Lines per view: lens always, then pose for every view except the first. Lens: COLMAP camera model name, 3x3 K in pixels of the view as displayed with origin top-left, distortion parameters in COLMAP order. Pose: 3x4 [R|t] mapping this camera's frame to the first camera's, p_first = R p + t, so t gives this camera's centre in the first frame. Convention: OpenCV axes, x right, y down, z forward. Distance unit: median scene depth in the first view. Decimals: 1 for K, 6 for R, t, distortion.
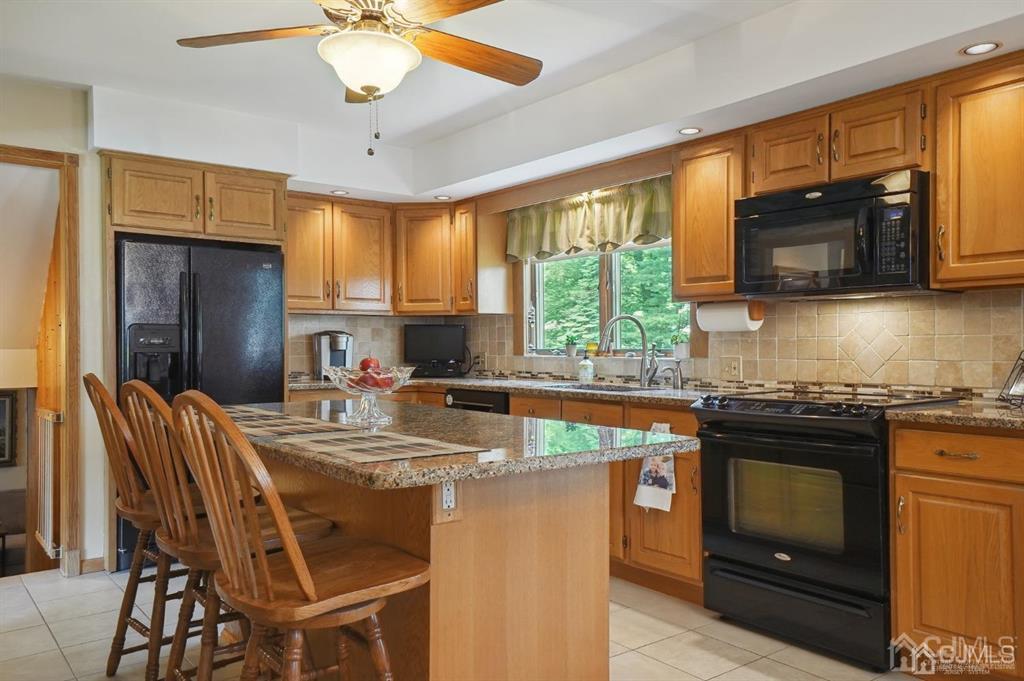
lens RADIAL K [[788.3, 0, 504.8], [0, 788.3, 344.2], [0, 0, 1]] dist [0.033101, 0.013312]
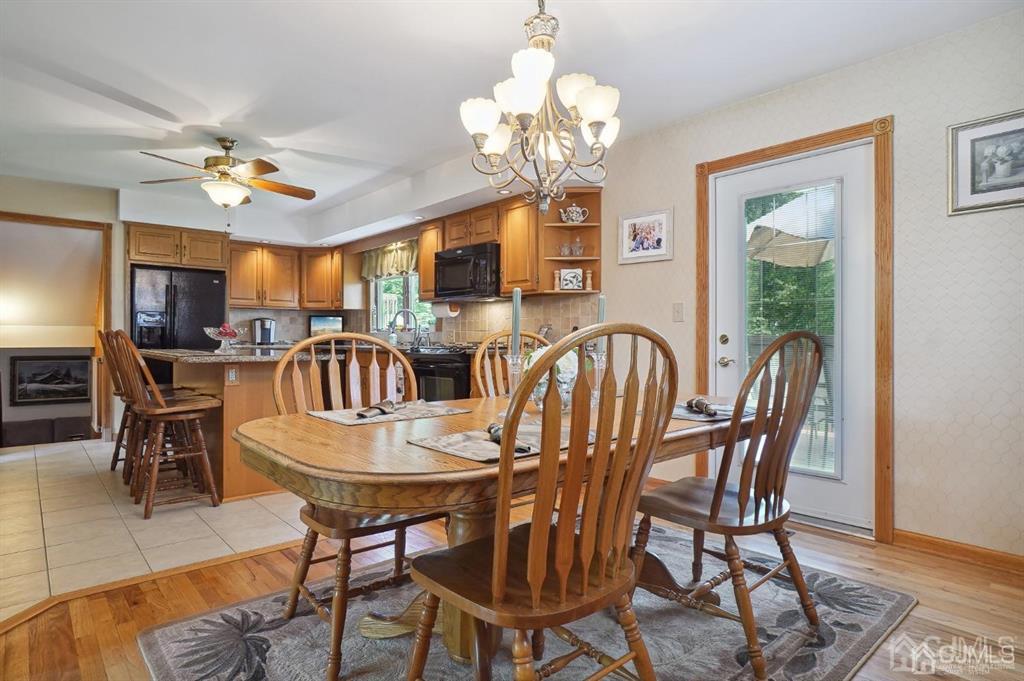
lens RADIAL K [[563.4, 0, 494.5], [0, 563.4, 335.7], [0, 0, 1]] dist [-0.004013, 0.001068]
pose [[0.998938, 0.007017, 0.045528, 0.294027], [-0.006855, 0.999970, -0.003699, 0.029258], [-0.045553, 0.003383, 0.998956, -0.357506]]
